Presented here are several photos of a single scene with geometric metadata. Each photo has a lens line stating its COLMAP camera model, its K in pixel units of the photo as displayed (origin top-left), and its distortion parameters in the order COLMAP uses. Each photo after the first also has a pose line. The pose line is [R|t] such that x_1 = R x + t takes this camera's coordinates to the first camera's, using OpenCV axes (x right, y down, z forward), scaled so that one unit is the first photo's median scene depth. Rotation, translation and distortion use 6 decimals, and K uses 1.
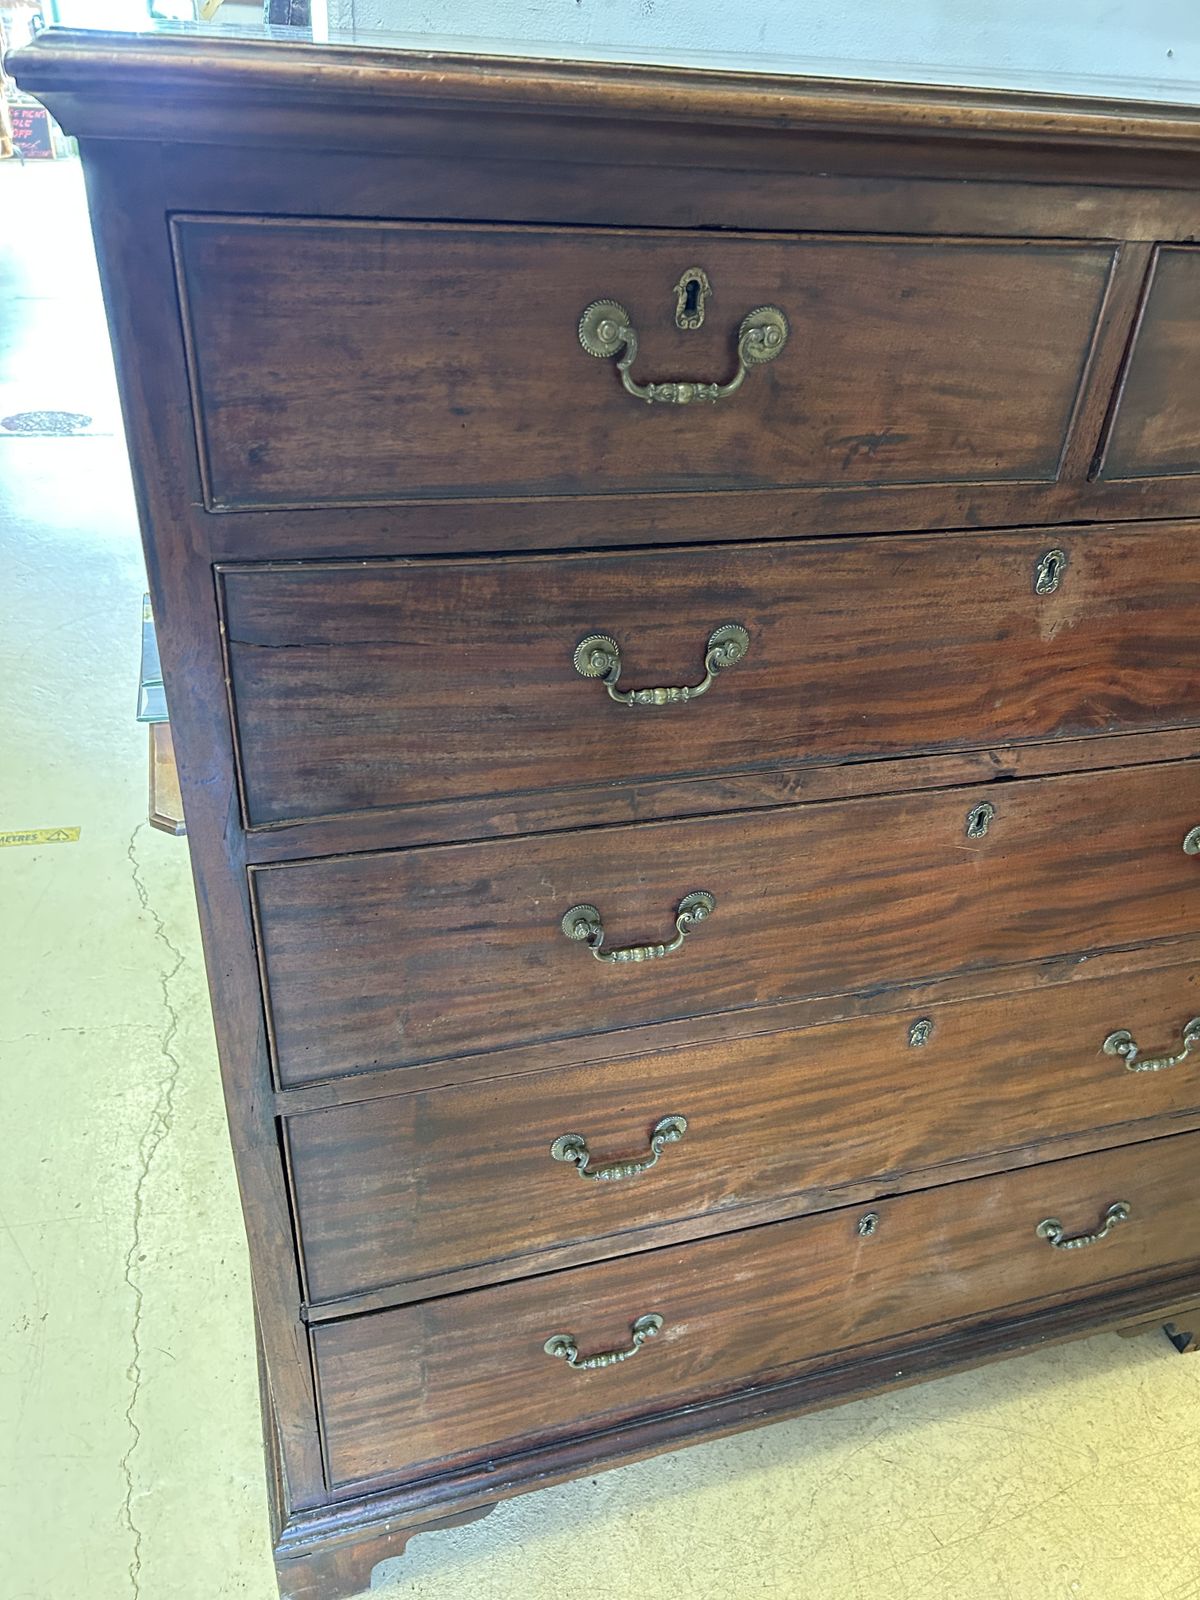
lens RADIAL K [[1205.1, 0, 602.3], [0, 1205.1, 810.1], [0, 0, 1]] dist [0.055606, -0.065050]
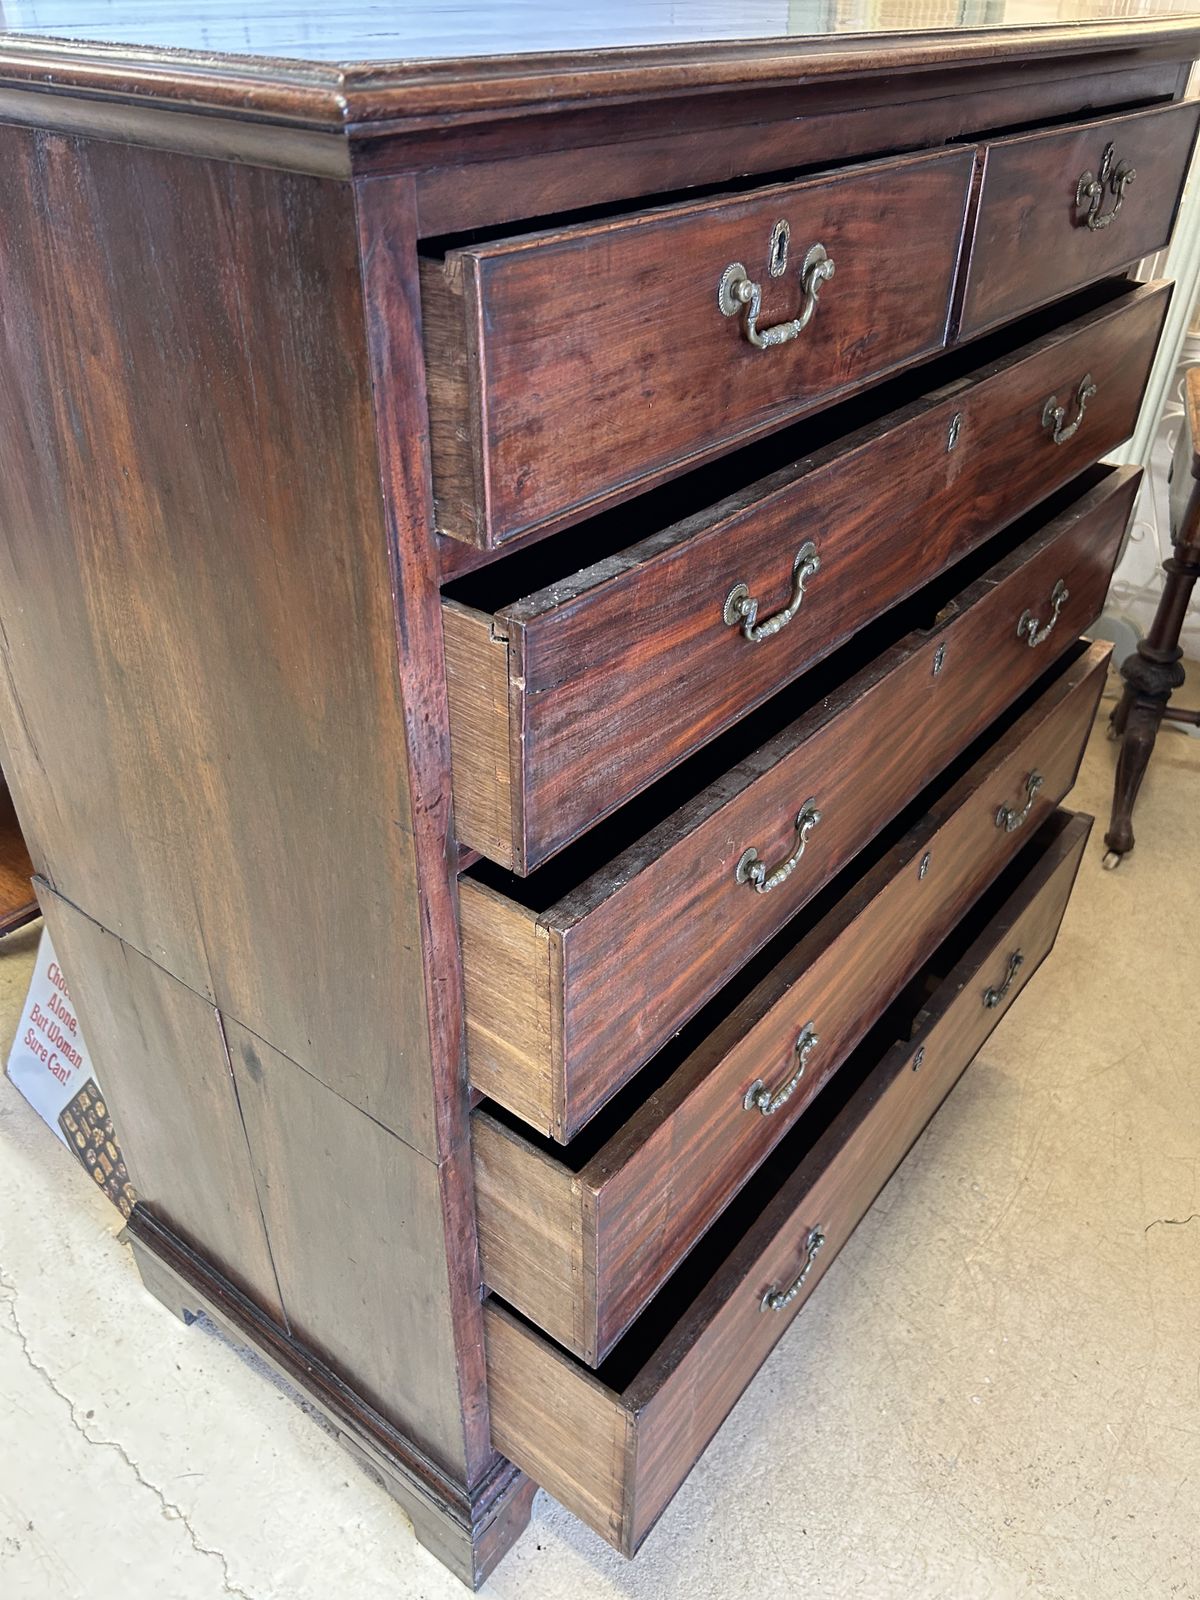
lens RADIAL K [[1205.1, 0, 607.2], [0, 1205.1, 815.6], [0, 0, 1]] dist [0.055606, -0.065050]
pose [[0.815873, -0.364041, 0.449249, -0.550145], [0.316204, 0.931369, 0.180465, -0.139484], [-0.484113, -0.005182, 0.874990, 0.074384]]
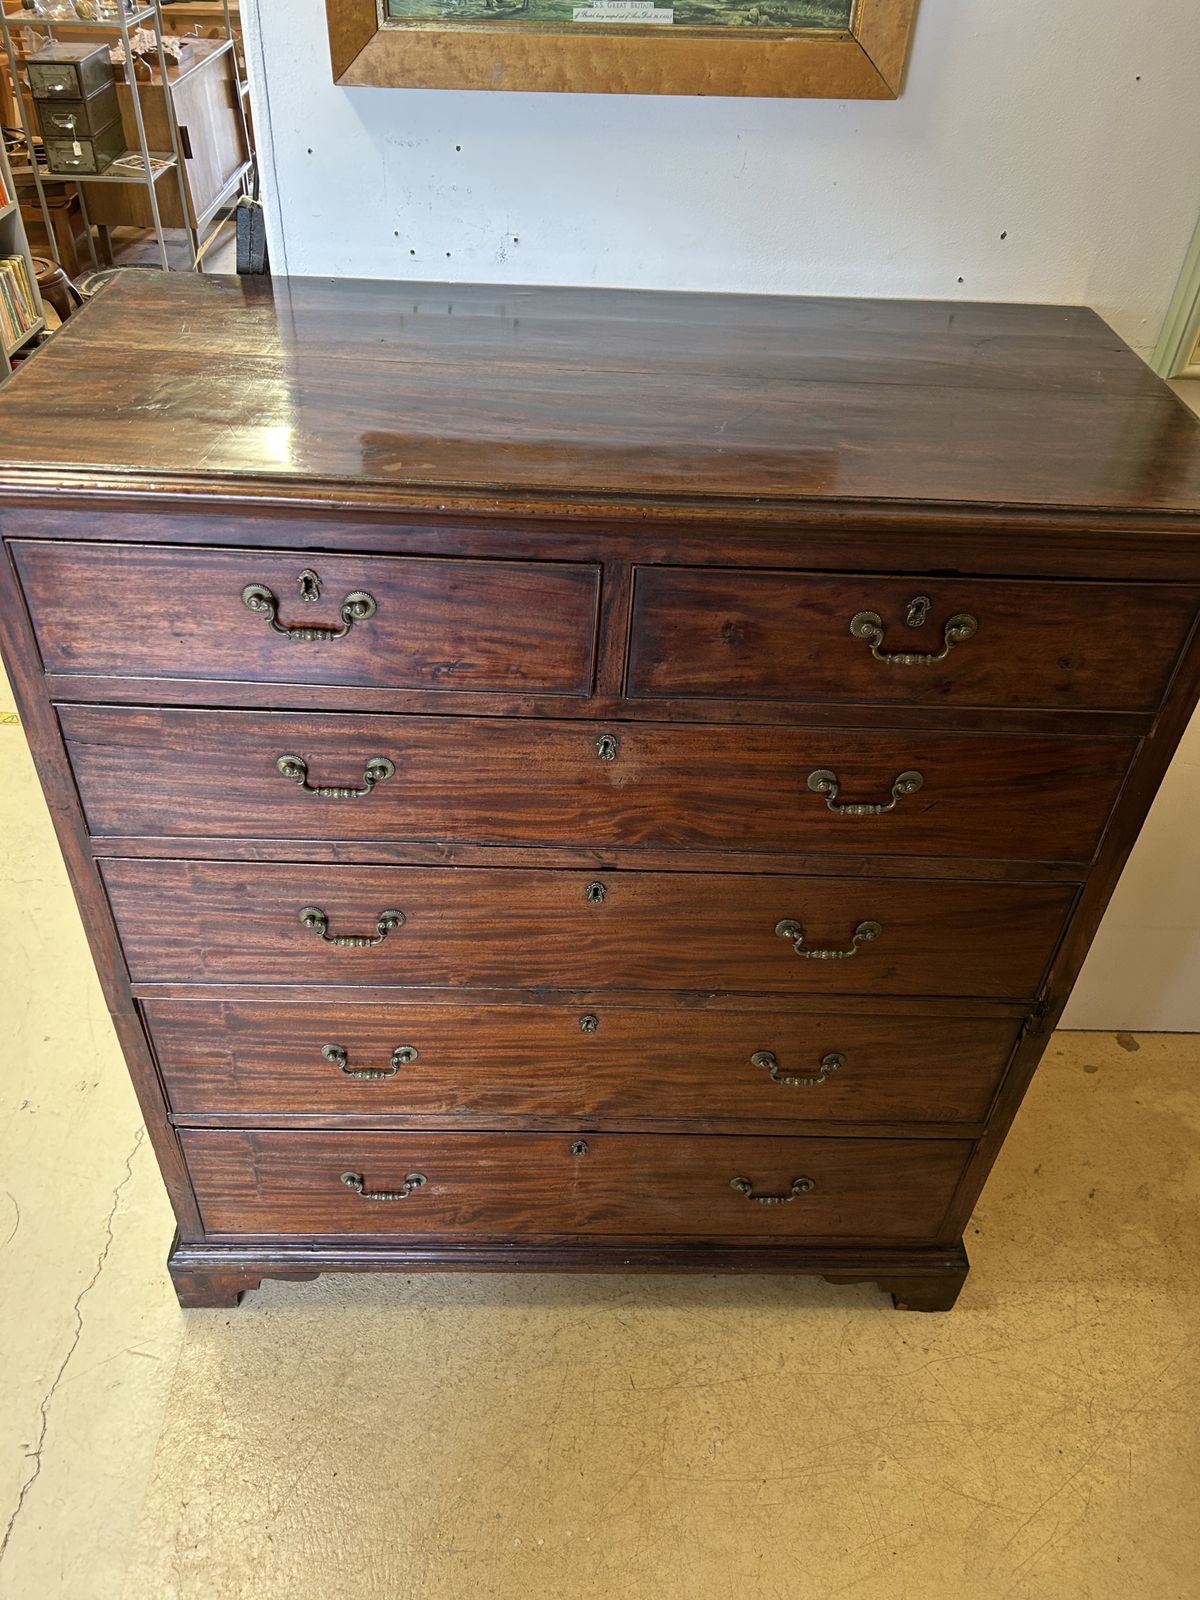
lens RADIAL K [[1205.1, 0, 583.6], [0, 1205.1, 804.2], [0, 0, 1]] dist [0.055606, -0.065050]
pose [[0.960304, 0.161464, -0.227476, 0.638731], [-0.138632, 0.983863, 0.113113, -0.269833], [0.242069, -0.077087, 0.967192, -0.403975]]
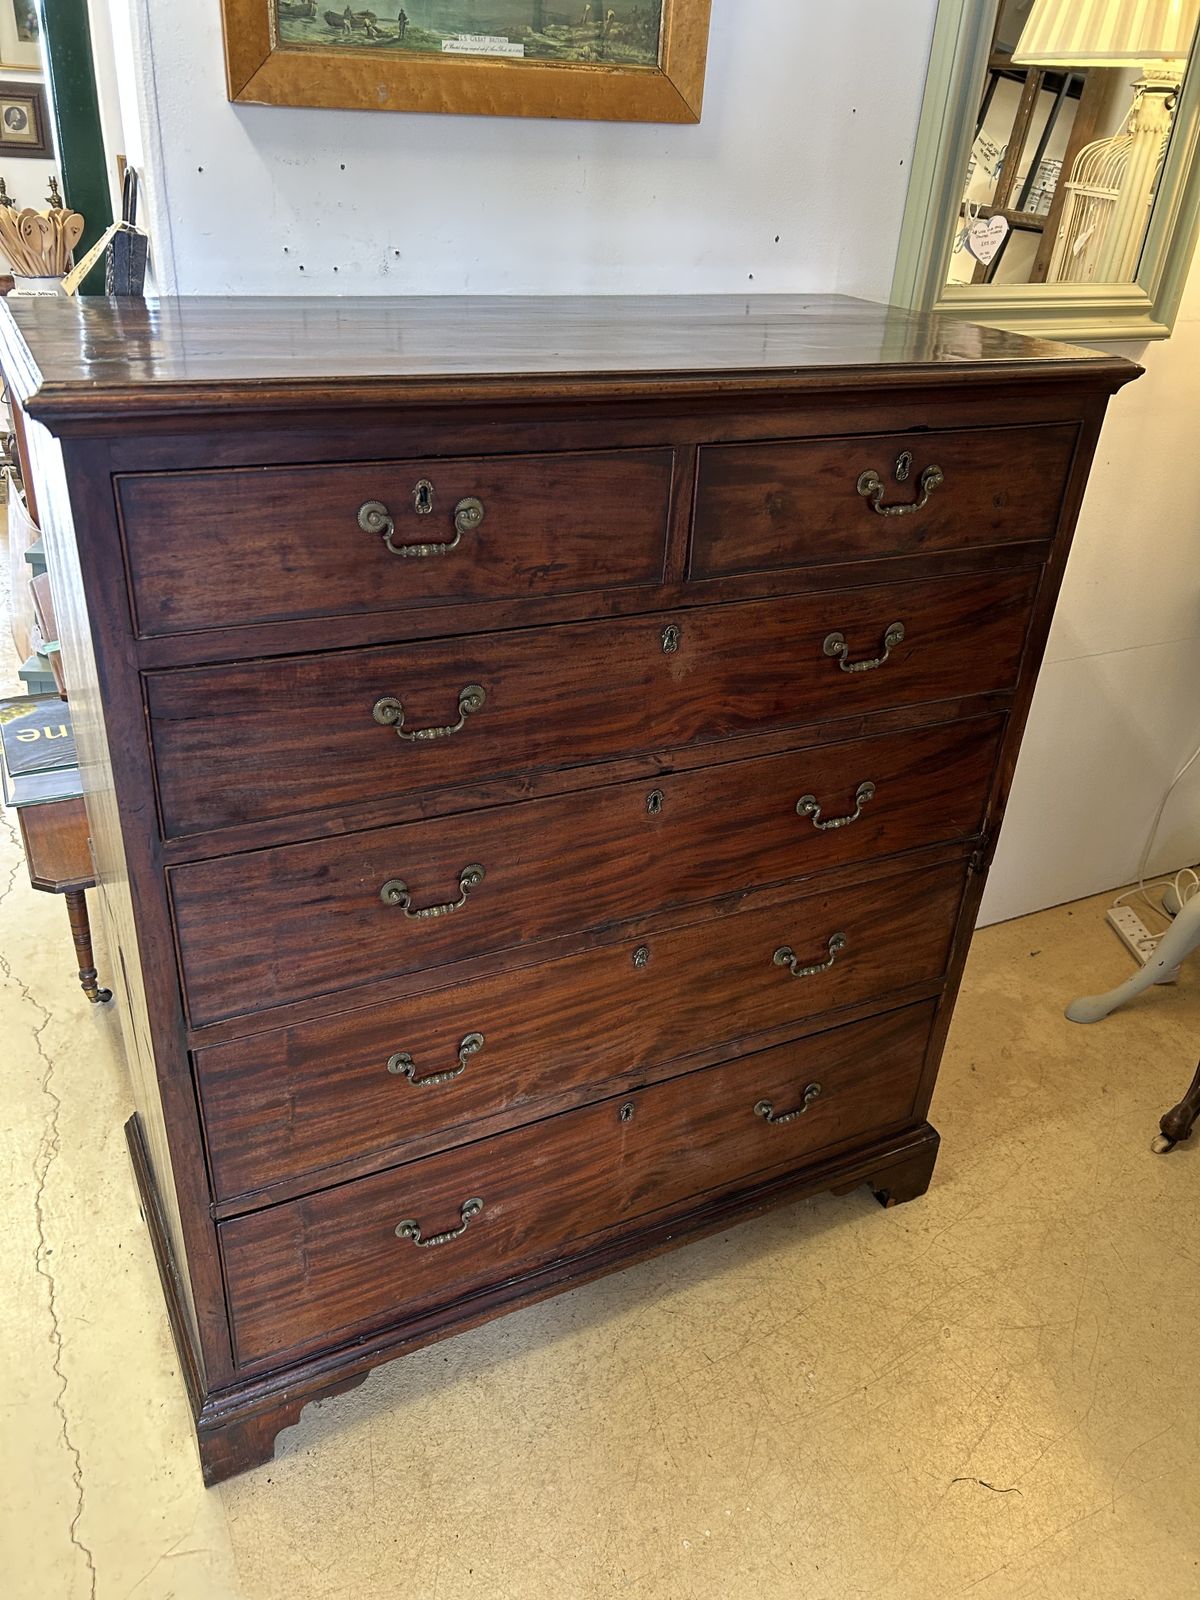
lens RADIAL K [[1205.1, 0, 595.3], [0, 1205.1, 795.6], [0, 0, 1]] dist [0.055606, -0.065050]
pose [[0.984939, -0.088170, 0.148729, 0.015950], [0.098216, 0.993257, -0.061599, 0.090155], [-0.142295, 0.075279, 0.986958, -0.496647]]
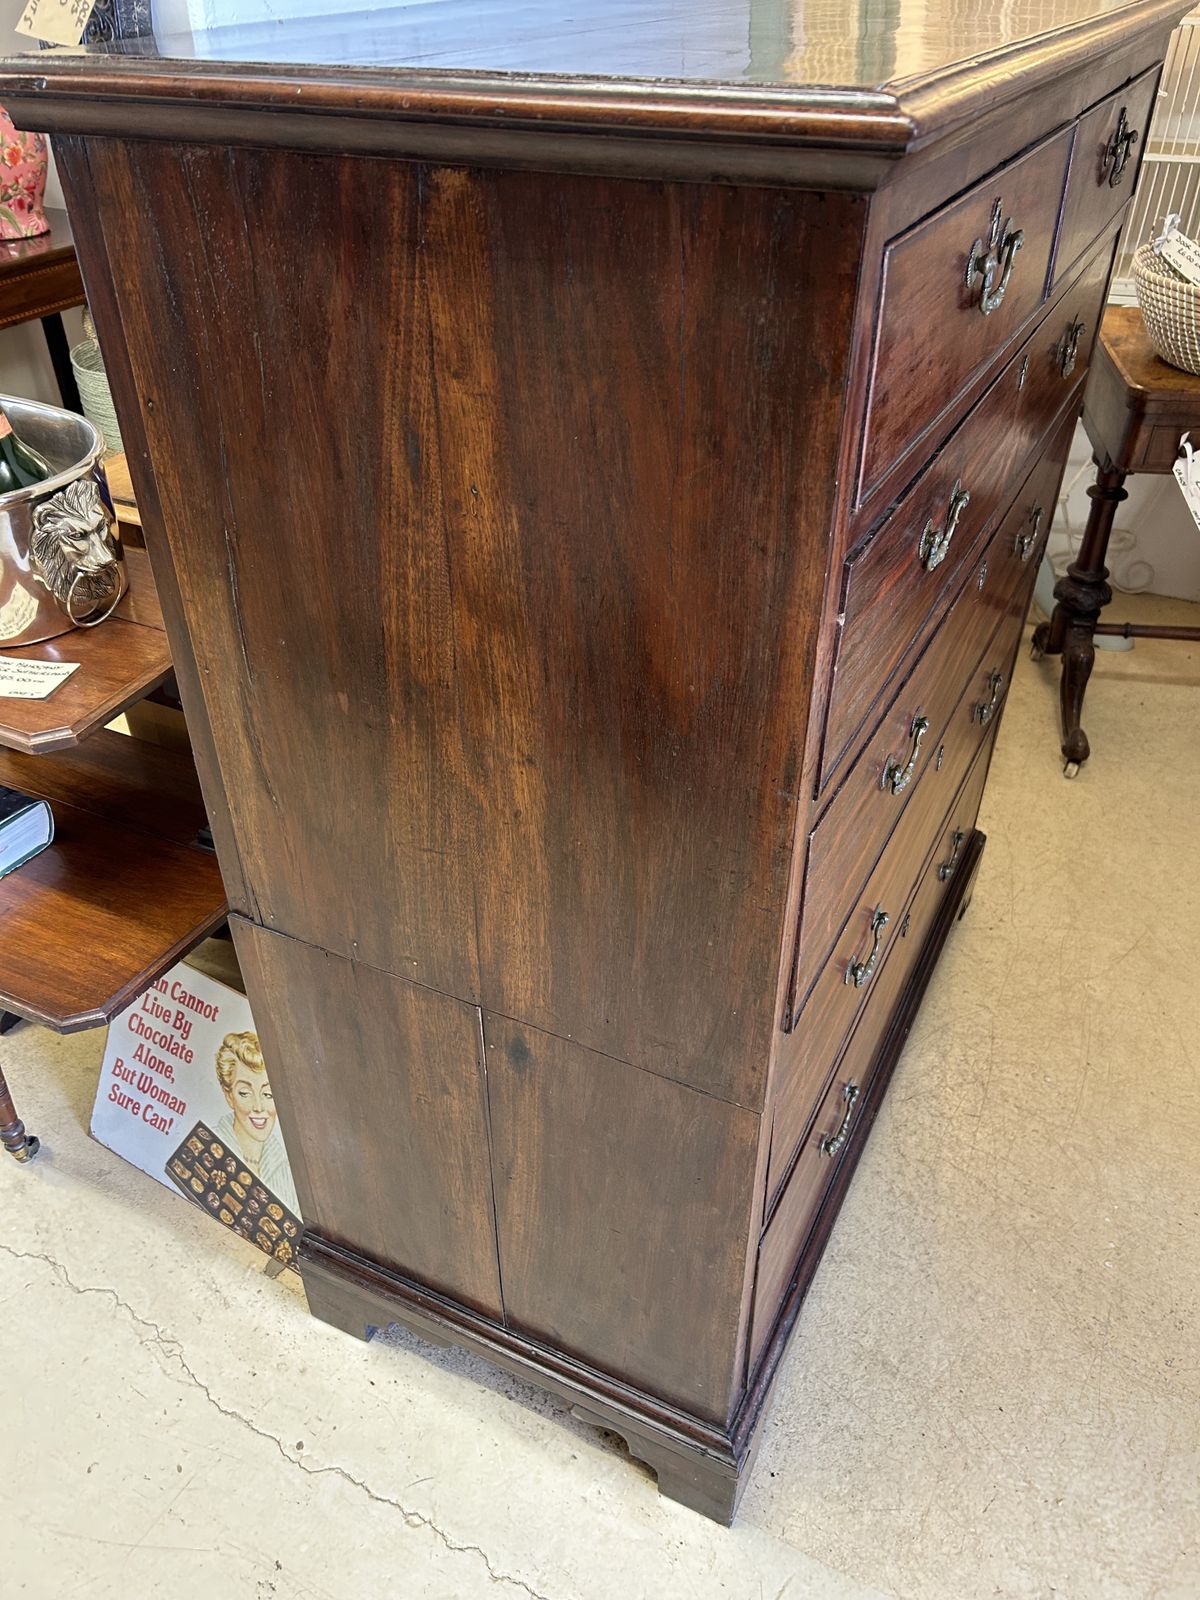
lens RADIAL K [[1205.1, 0, 607.4], [0, 1205.1, 815.8], [0, 0, 1]] dist [0.055606, -0.065050]
pose [[0.685301, -0.476028, 0.551144, -0.874297], [0.410833, 0.877577, 0.247134, -0.282383], [-0.601314, 0.057067, 0.796972, 0.236095]]
